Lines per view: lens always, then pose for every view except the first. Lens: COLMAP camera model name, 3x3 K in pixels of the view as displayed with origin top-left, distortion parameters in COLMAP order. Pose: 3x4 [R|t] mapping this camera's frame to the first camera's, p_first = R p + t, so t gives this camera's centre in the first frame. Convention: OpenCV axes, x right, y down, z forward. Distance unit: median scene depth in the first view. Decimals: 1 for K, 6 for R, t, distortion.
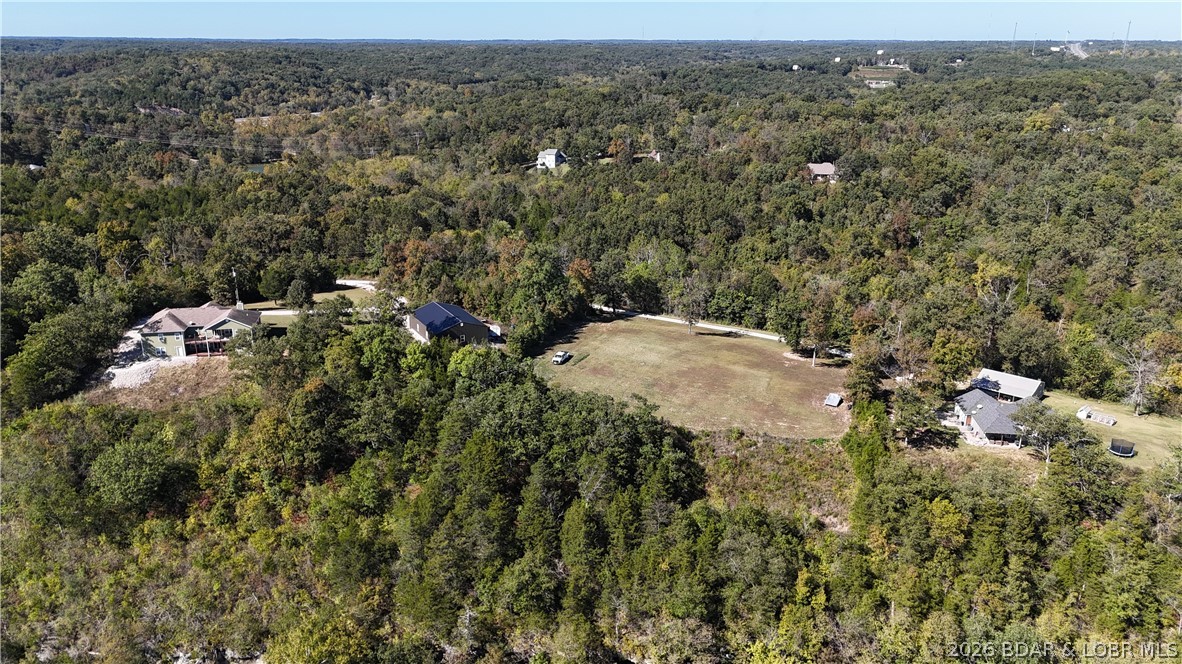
lens RADIAL K [[868.9, 0, 597.1], [0, 868.9, 330.6], [0, 0, 1]] dist [0.077749, -0.070504]
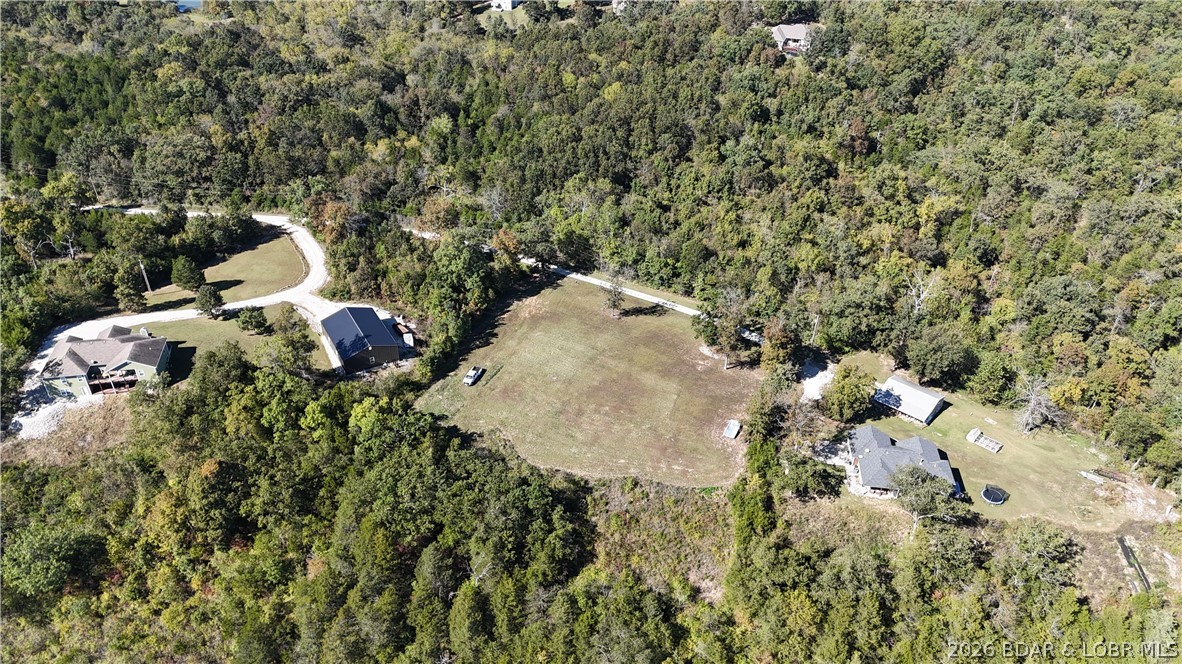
lens RADIAL K [[868.9, 0, 597.0], [0, 868.9, 329.0], [0, 0, 1]] dist [0.077749, -0.070504]
pose [[0.999952, 0.006398, 0.007473, 0.095361], [-0.008191, 0.962230, 0.272115, -0.298029], [-0.005450, -0.272163, 0.962236, 0.038391]]
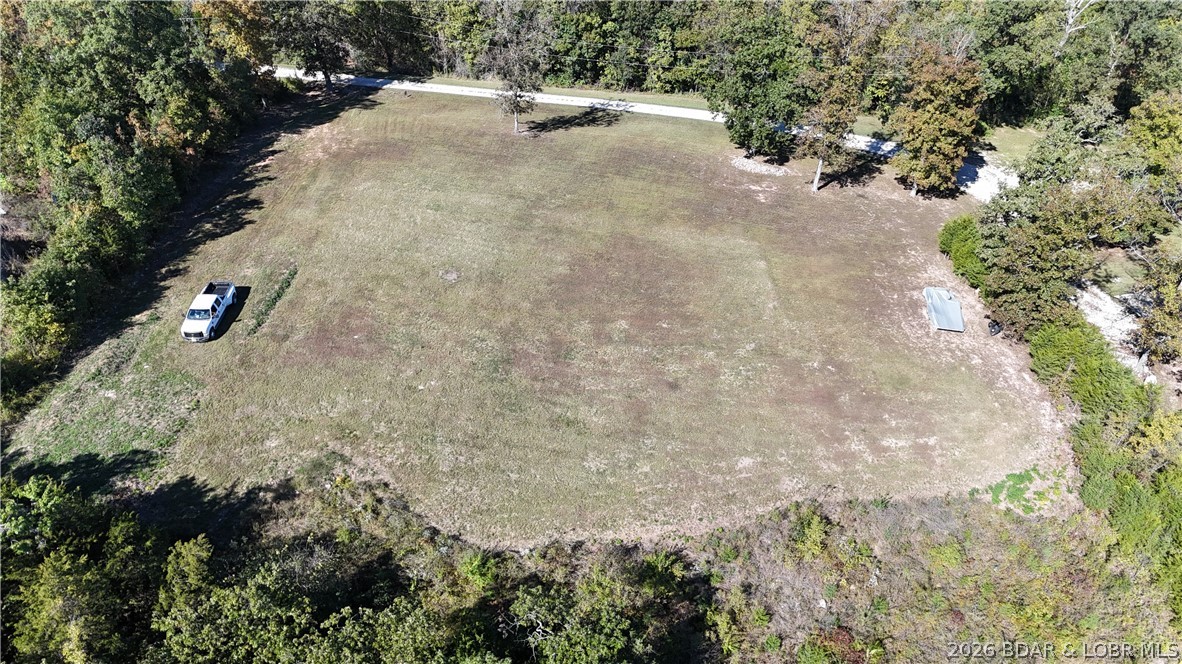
lens RADIAL K [[868.9, 0, 597.4], [0, 868.9, 329.7], [0, 0, 1]] dist [0.077749, -0.070504]
pose [[0.945748, -0.194673, 0.260122, 0.010003], [0.094312, 0.930638, 0.353580, -0.067423], [-0.310911, -0.309865, 0.898509, 0.646441]]
